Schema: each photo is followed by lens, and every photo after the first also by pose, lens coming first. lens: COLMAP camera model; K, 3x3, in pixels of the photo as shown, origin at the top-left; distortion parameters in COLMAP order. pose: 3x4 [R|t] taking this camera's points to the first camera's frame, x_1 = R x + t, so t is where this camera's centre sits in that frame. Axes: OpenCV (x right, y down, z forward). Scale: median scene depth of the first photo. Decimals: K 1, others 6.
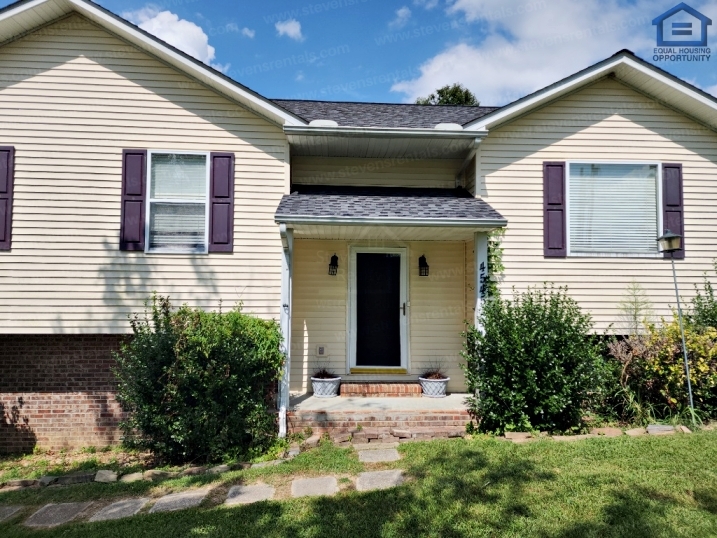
lens RADIAL K [[486.1, 0, 358.3], [0, 486.1, 264.0], [0, 0, 1]] dist [0.083856, -0.073105]
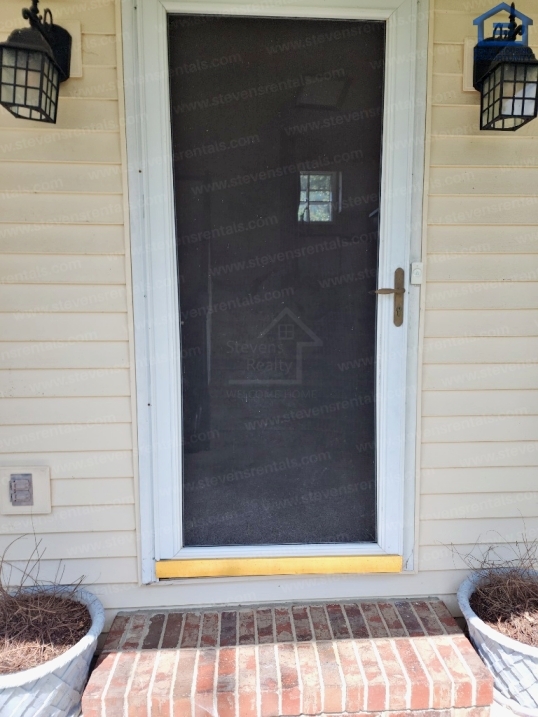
lens RADIAL K [[486.1, 0, 270.2], [0, 486.1, 357.6], [0, 0, 1]] dist [0.083856, -0.073105]
pose [[0.999956, -0.008904, 0.002797, 0.044264], [0.008321, 0.986277, 0.164888, 0.098181], [-0.004226, -0.164857, 0.986308, 0.925606]]
